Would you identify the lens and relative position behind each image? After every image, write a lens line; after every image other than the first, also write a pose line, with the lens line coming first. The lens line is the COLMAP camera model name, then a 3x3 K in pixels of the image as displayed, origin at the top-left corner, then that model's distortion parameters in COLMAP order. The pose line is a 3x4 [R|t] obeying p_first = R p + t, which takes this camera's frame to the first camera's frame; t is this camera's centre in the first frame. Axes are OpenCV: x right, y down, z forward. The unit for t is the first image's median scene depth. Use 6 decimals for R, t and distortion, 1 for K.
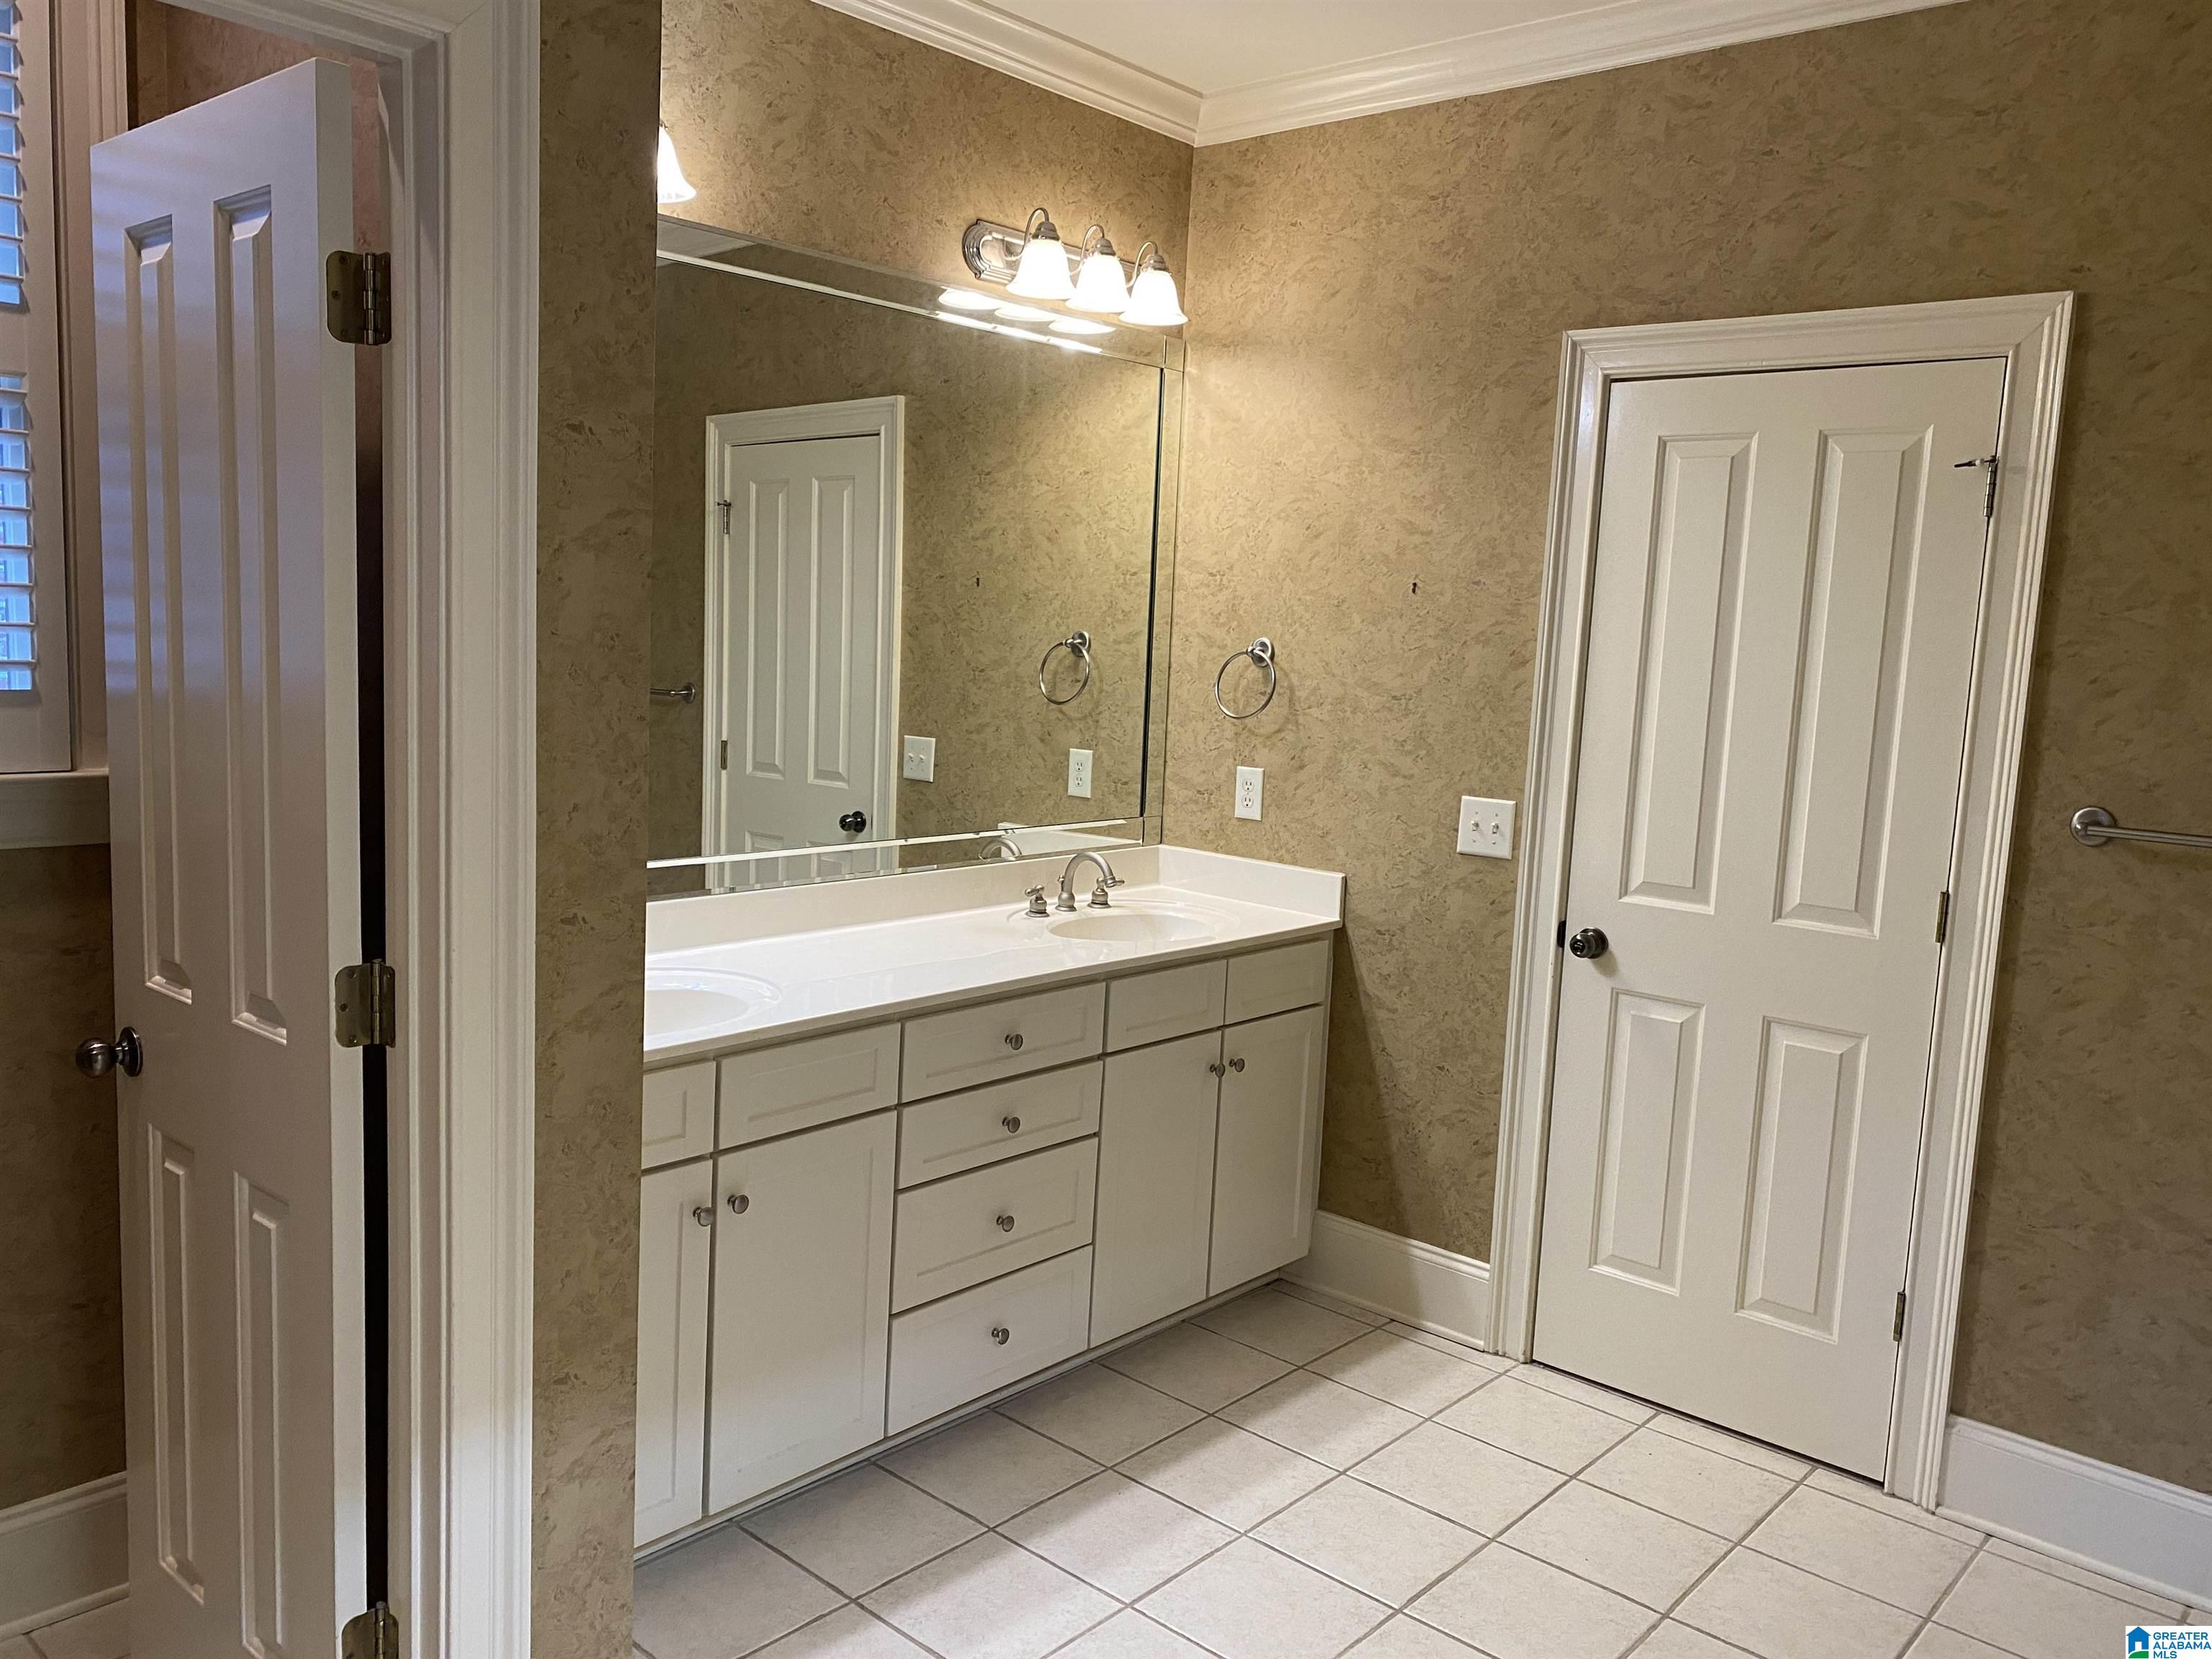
lens RADIAL K [[1705.7, 0, 1097.2], [0, 1705.7, 818.8], [0, 0, 1]] dist [0.032056, -0.016441]
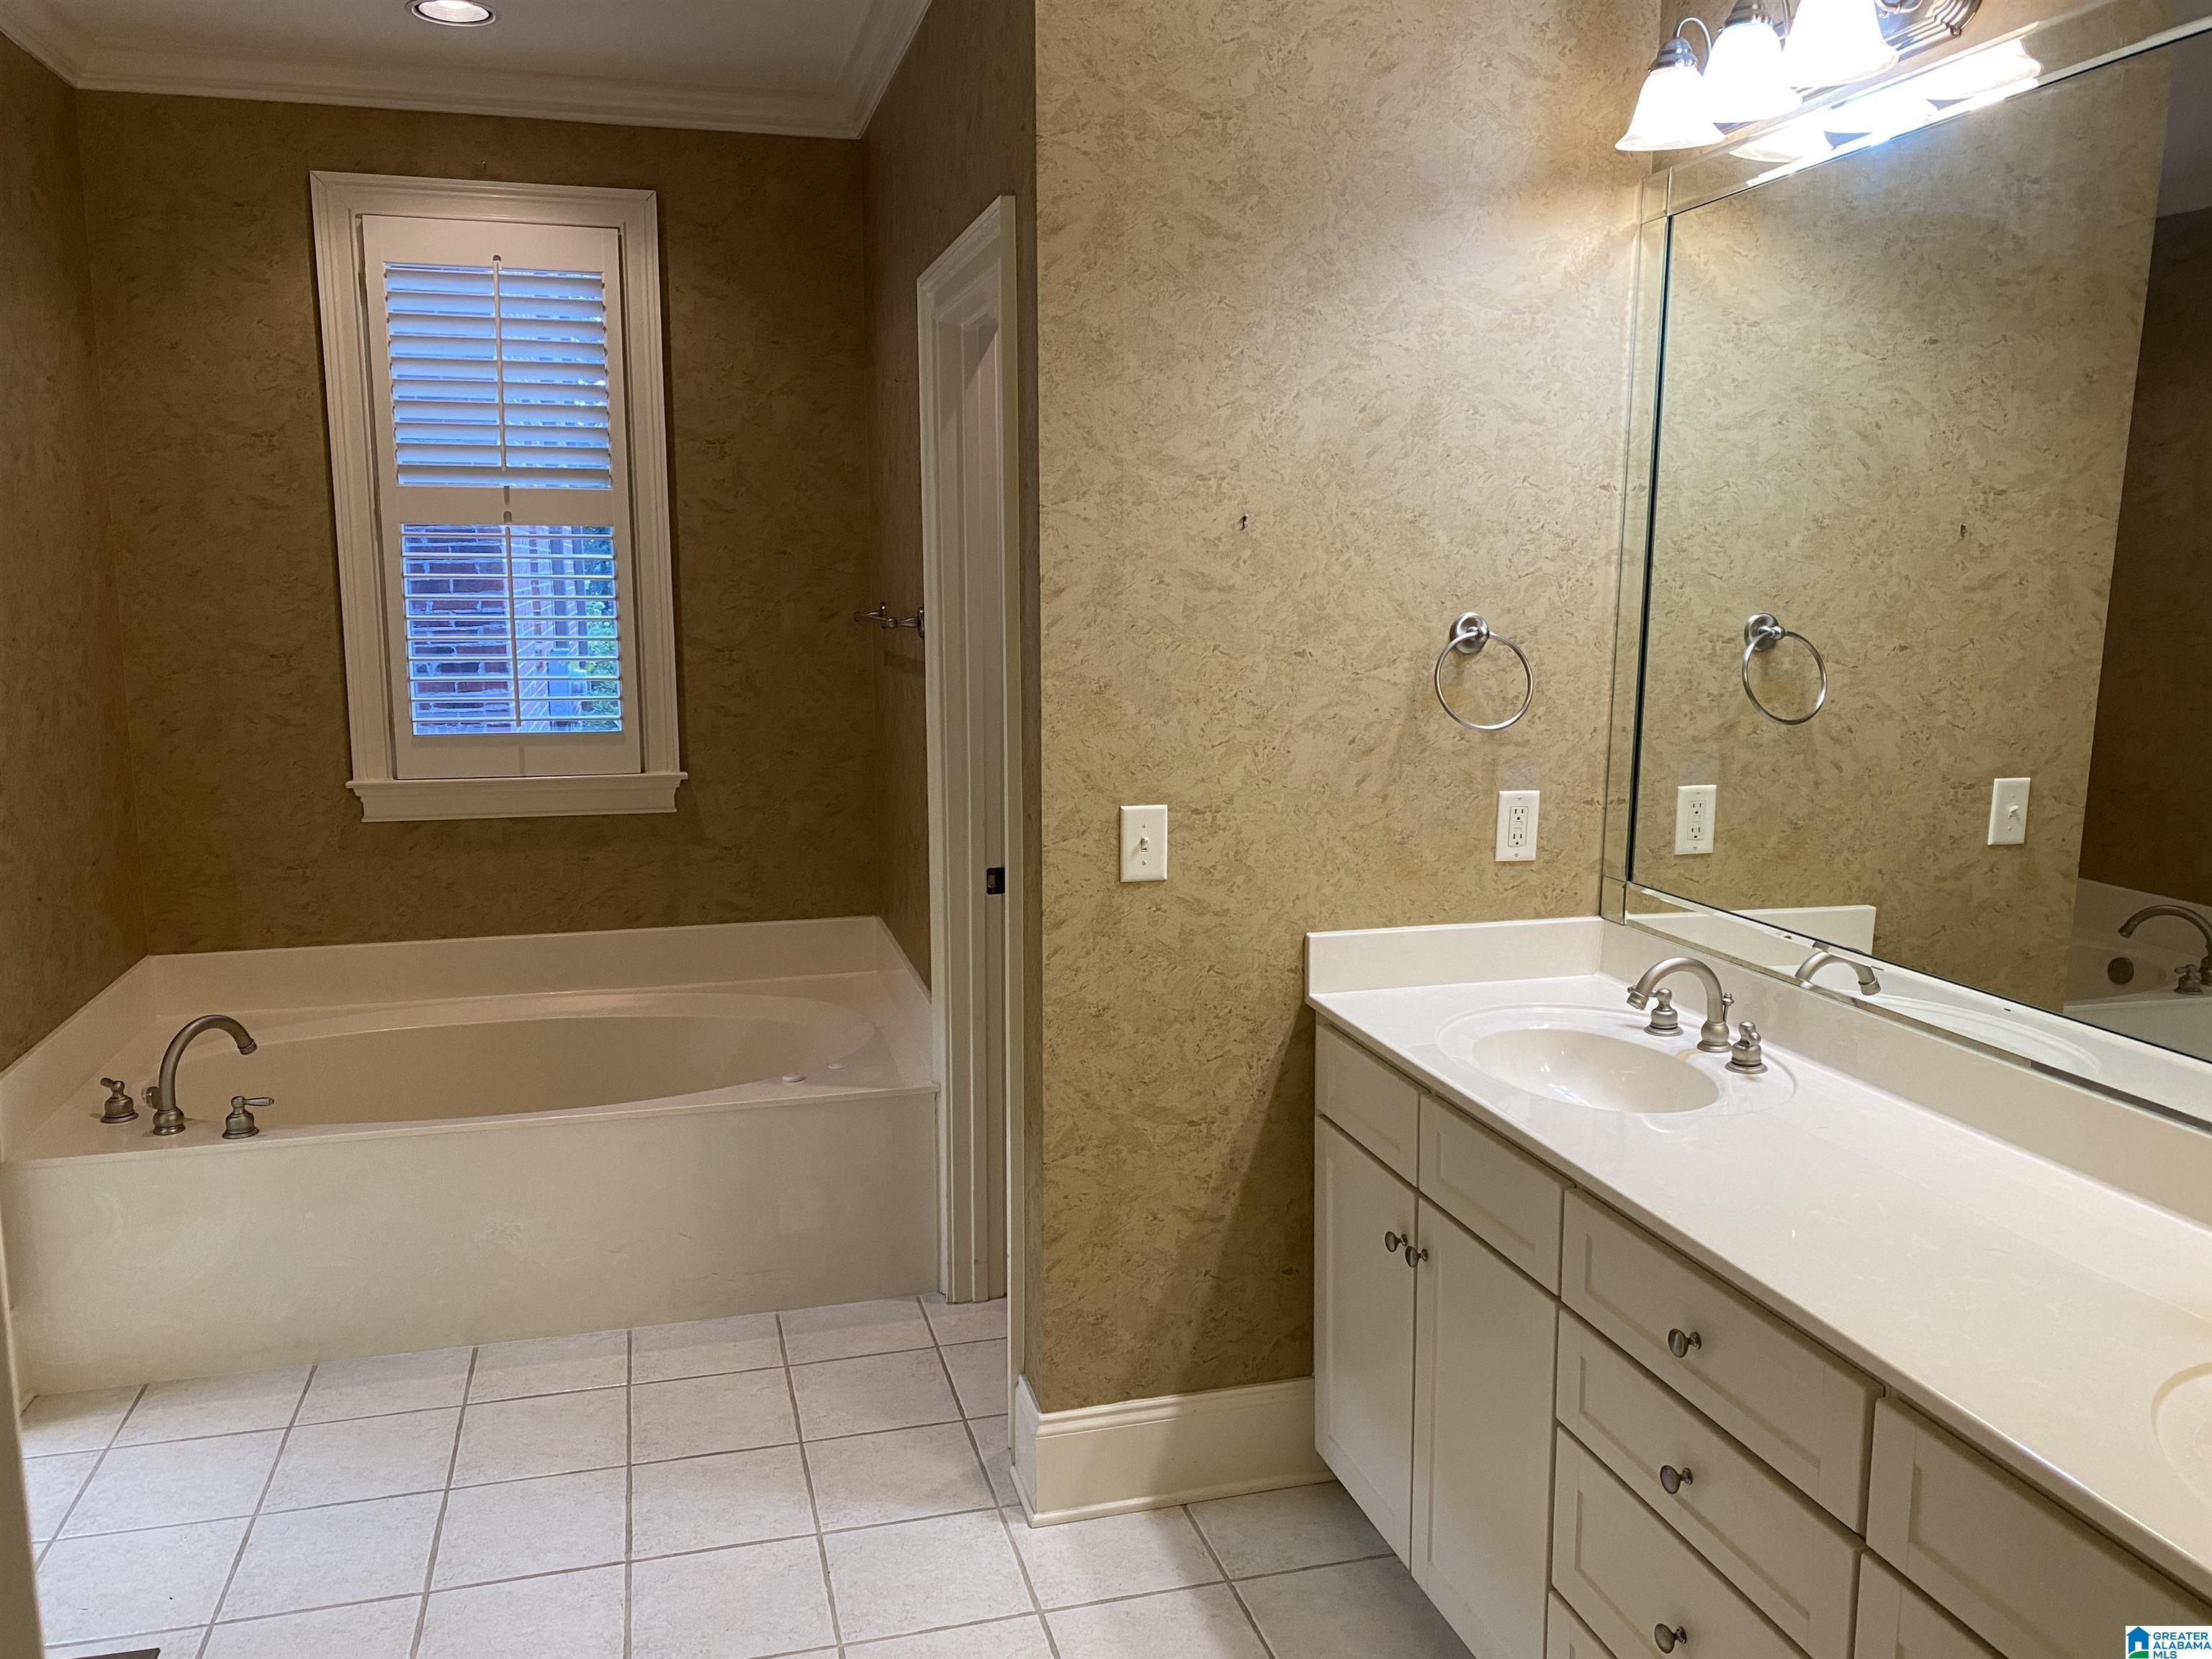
lens RADIAL K [[1705.7, 0, 1093.4], [0, 1705.7, 844.9], [0, 0, 1]] dist [0.032056, -0.016441]
pose [[0.542035, -0.184354, 0.819885, -0.467039], [0.116727, 0.982699, 0.143794, -0.172380], [-0.832210, 0.017761, 0.554177, 0.646838]]
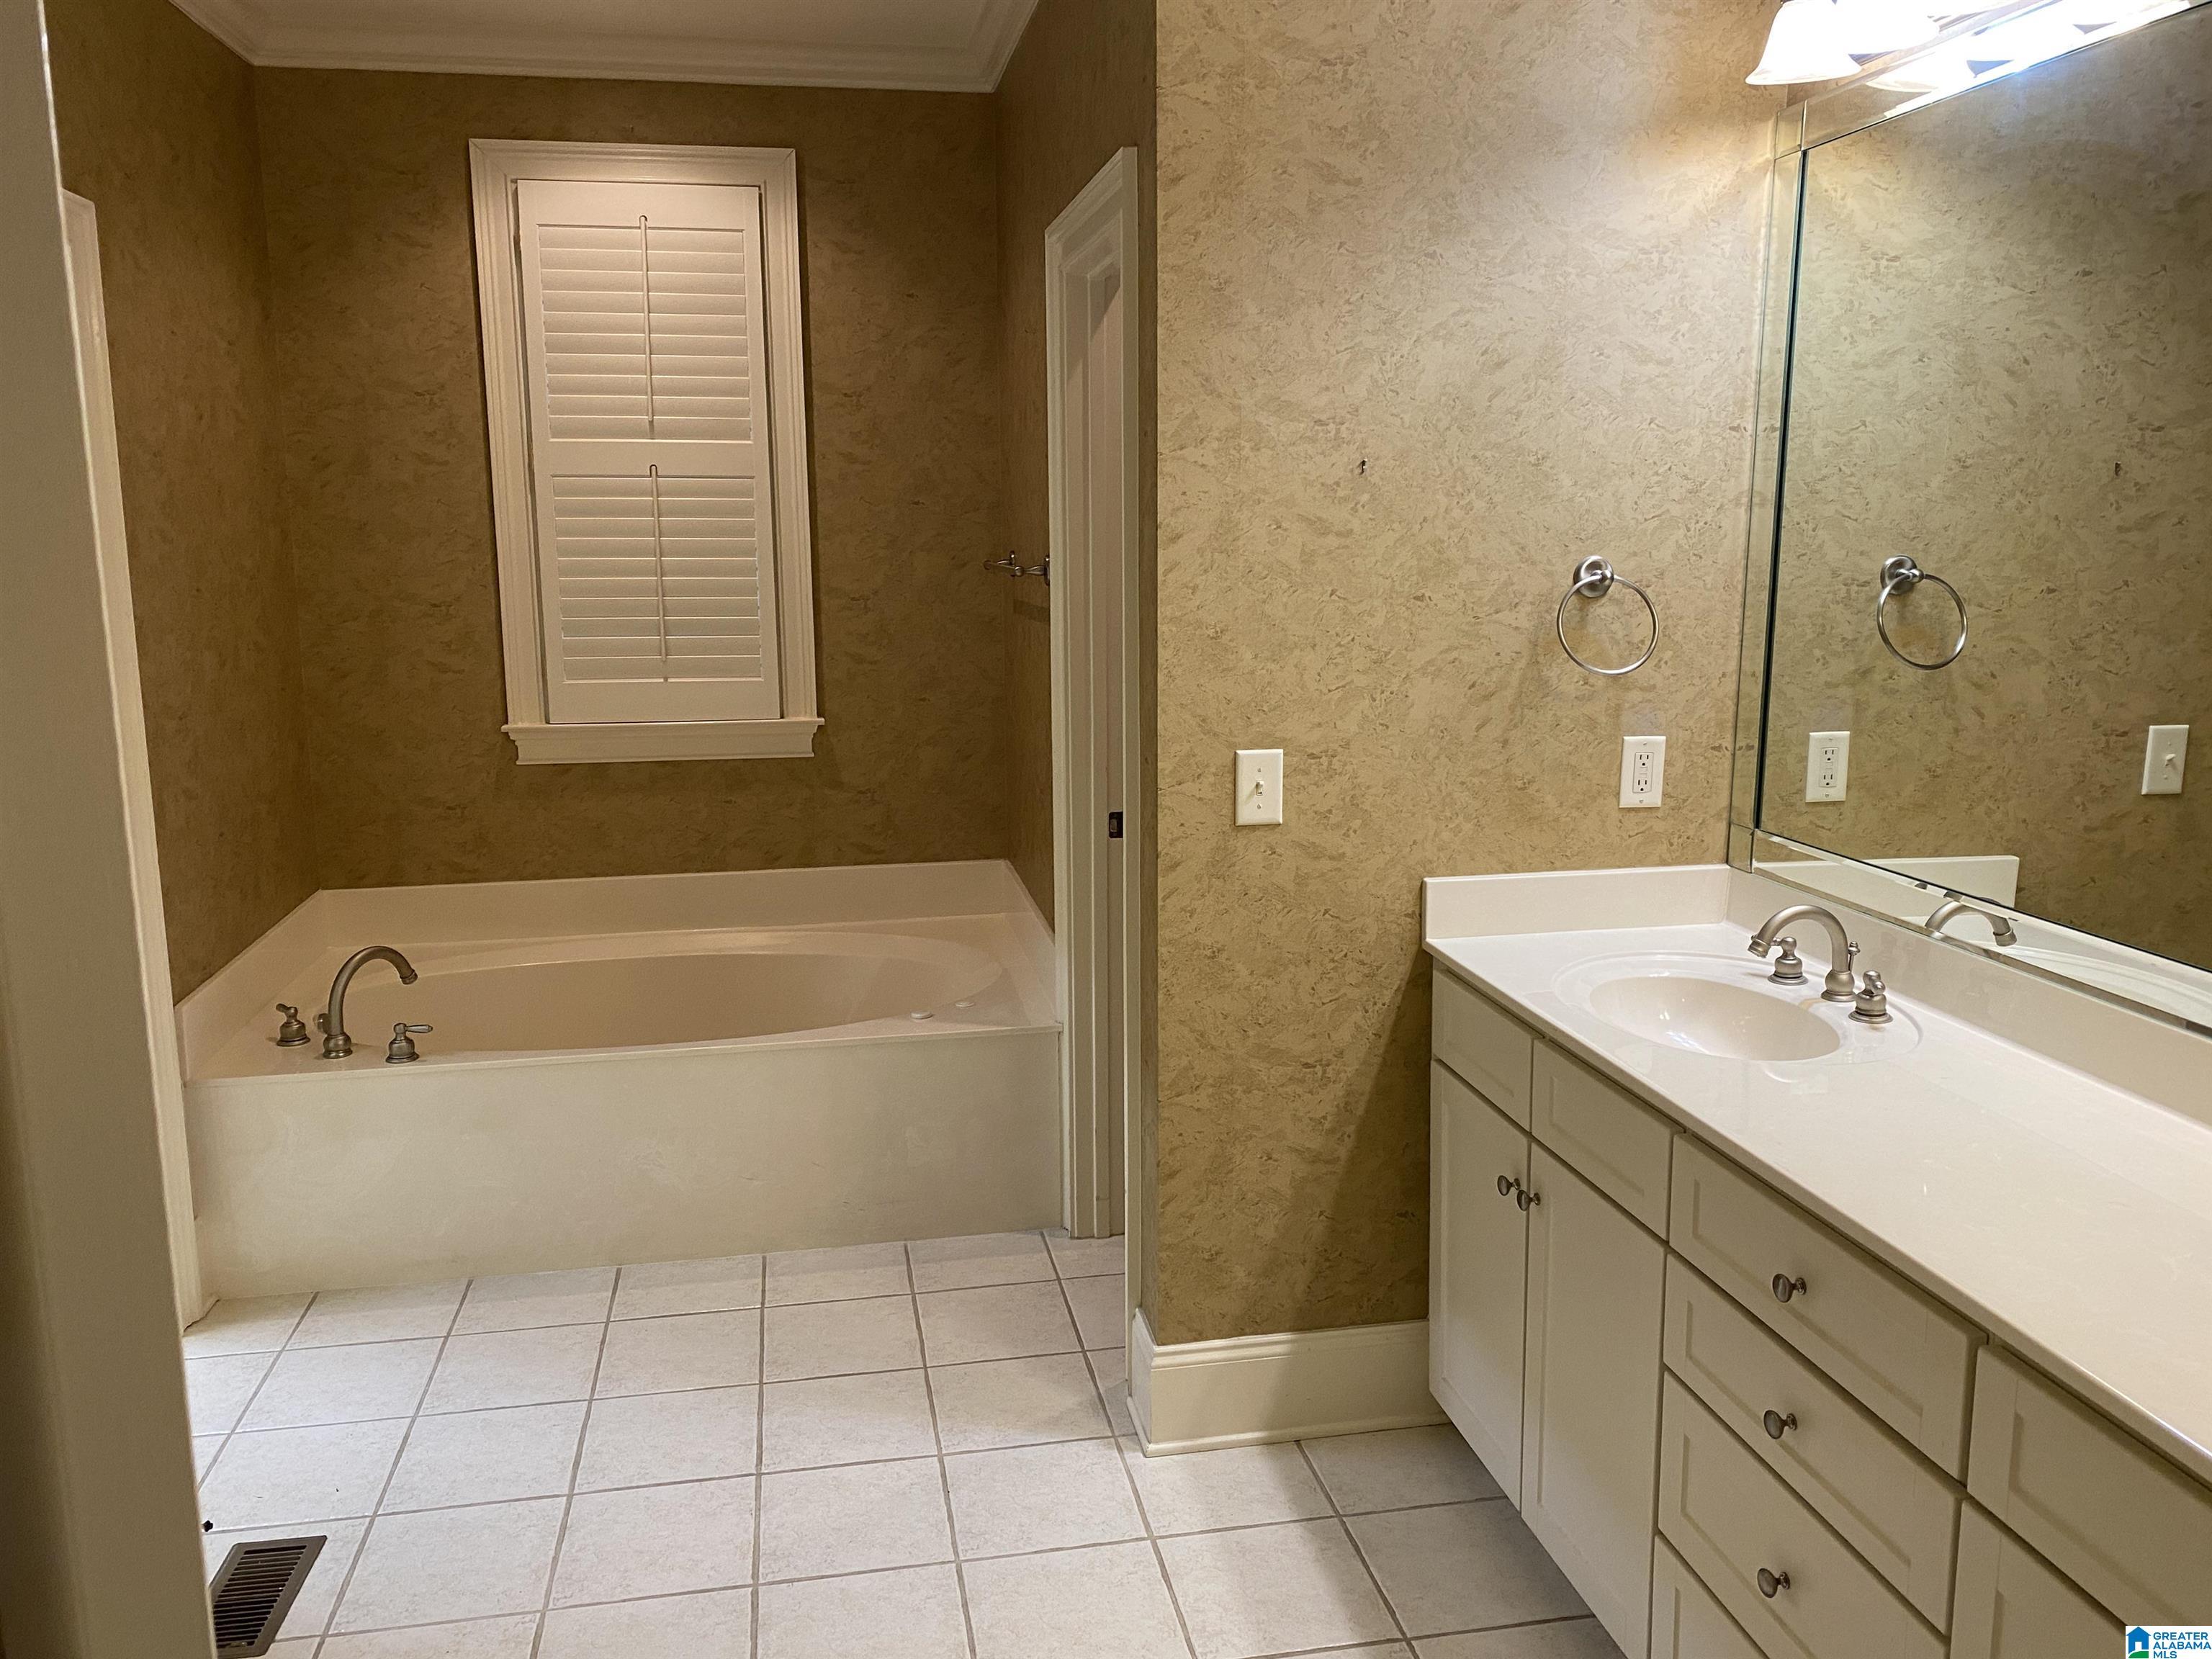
lens RADIAL K [[1705.7, 0, 1096.4], [0, 1705.7, 814.1], [0, 0, 1]] dist [0.032056, -0.016441]
pose [[0.607390, -0.189951, 0.771360, -0.470971], [0.121968, 0.981778, 0.145727, -0.170434], [-0.784985, 0.005569, 0.619490, 0.632843]]
